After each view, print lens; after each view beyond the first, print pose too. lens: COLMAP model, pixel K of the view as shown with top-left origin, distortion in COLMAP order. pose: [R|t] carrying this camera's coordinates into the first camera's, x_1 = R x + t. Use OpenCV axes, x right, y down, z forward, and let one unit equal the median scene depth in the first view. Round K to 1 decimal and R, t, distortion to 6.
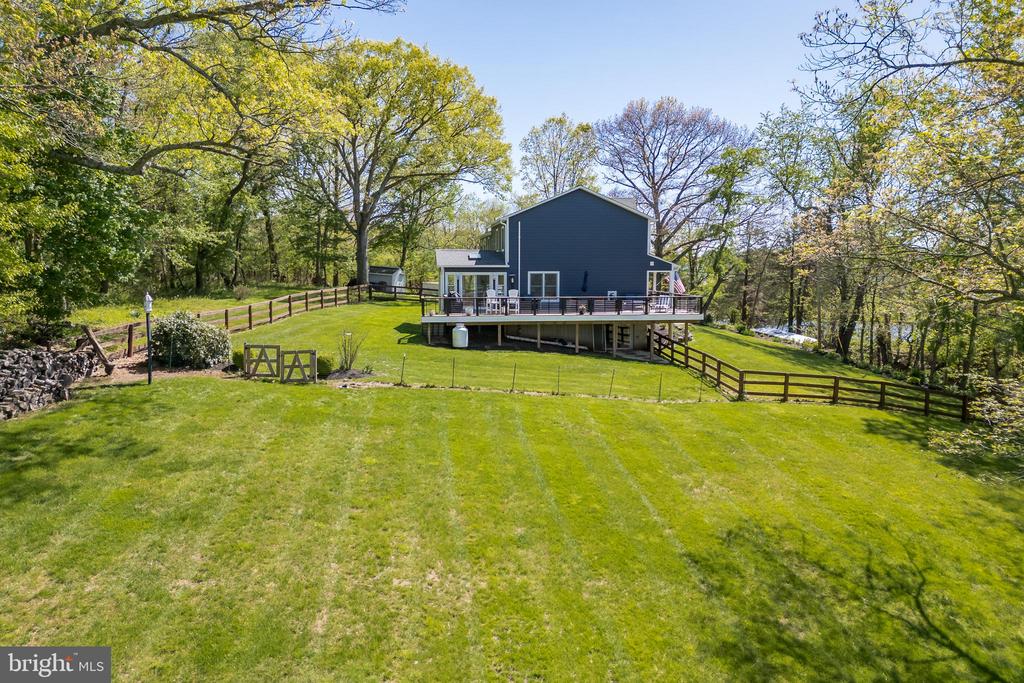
lens RADIAL K [[679.7, 0, 510.8], [0, 679.7, 356.6], [0, 0, 1]] dist [0.068345, -0.057119]
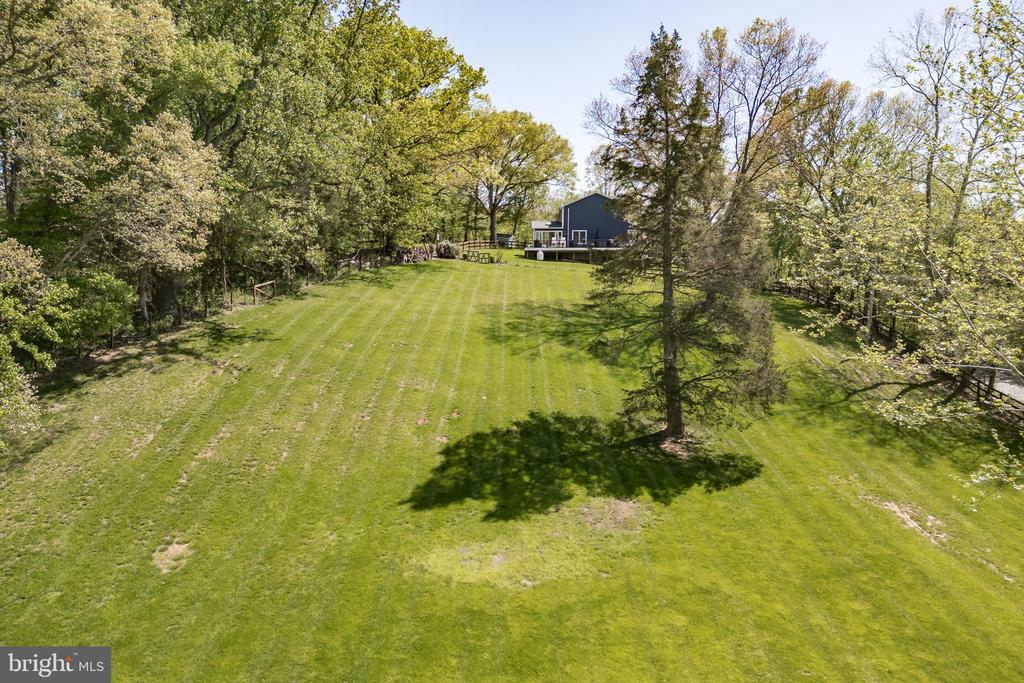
lens RADIAL K [[679.7, 0, 510.8], [0, 679.7, 356.6], [0, 0, 1]] dist [0.068345, -0.057119]
pose [[0.988625, 0.021967, -0.148786, 0.110868], [-0.018278, 0.999492, 0.026119, 0.154954], [0.149284, -0.023102, 0.988524, -0.829773]]
